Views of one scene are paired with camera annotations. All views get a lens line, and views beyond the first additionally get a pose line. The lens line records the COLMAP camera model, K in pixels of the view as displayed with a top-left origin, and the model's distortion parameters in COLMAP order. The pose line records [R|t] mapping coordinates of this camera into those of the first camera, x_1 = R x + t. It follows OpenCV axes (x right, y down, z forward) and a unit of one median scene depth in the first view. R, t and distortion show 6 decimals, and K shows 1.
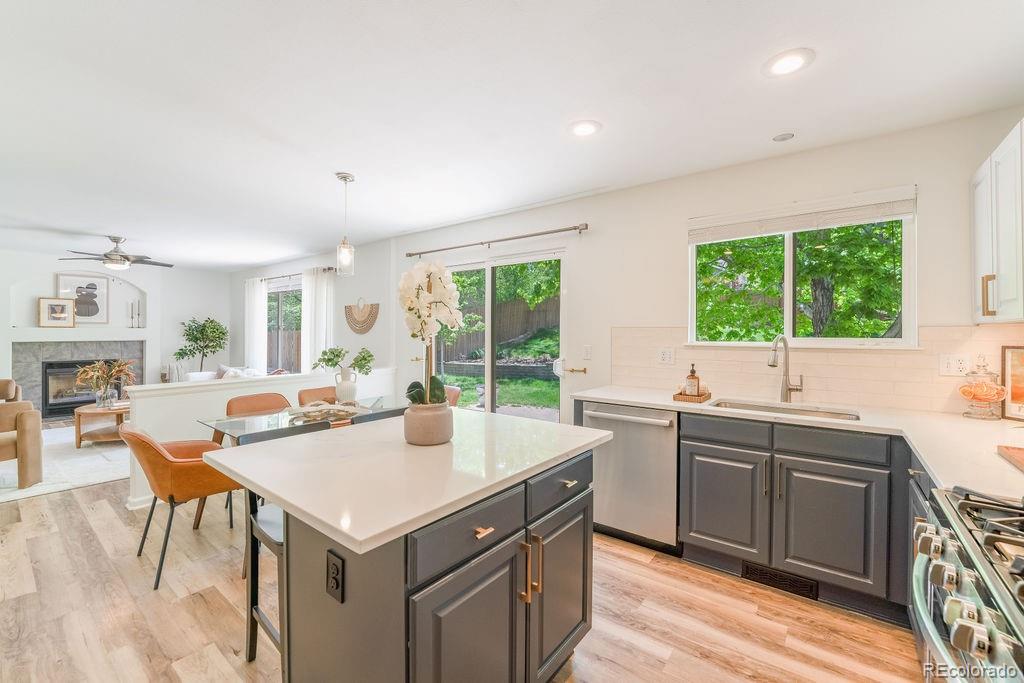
lens RADIAL K [[426.2, 0, 490.3], [0, 426.2, 332.1], [0, 0, 1]] dist [-0.001825, 0.000410]
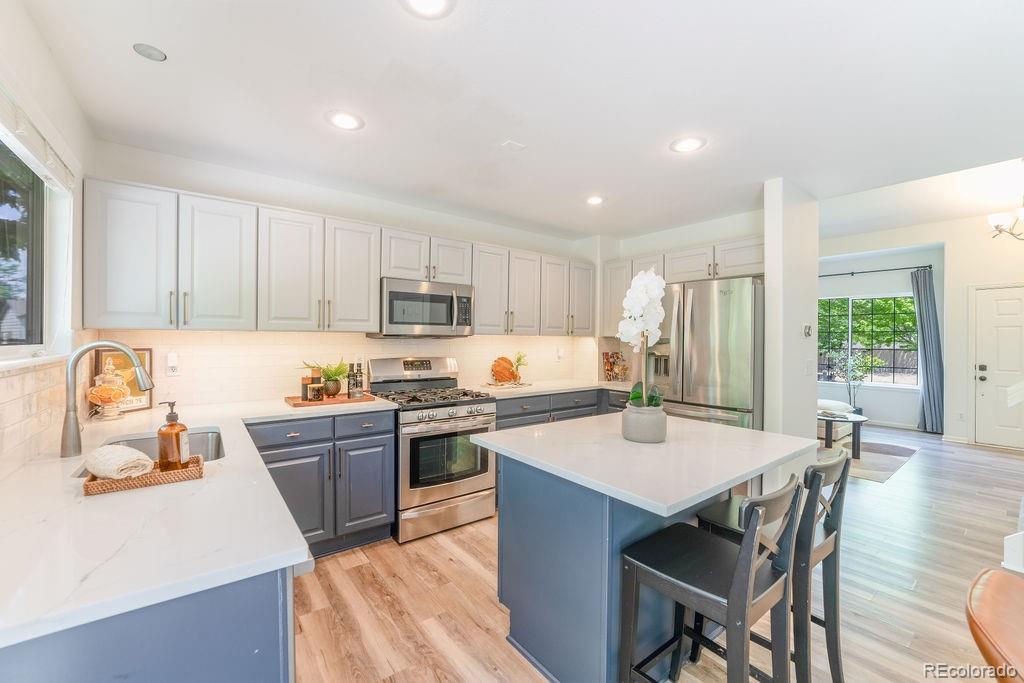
lens RADIAL K [[411.2, 0, 506.6], [0, 411.2, 339.1], [0, 0, 1]] dist [-0.021173, 0.000701]
pose [[-0.974191, -0.011264, 0.225443, -0.008002], [-0.010440, 0.999934, 0.004845, -0.002852], [-0.225482, 0.002366, -0.974244, 0.582830]]
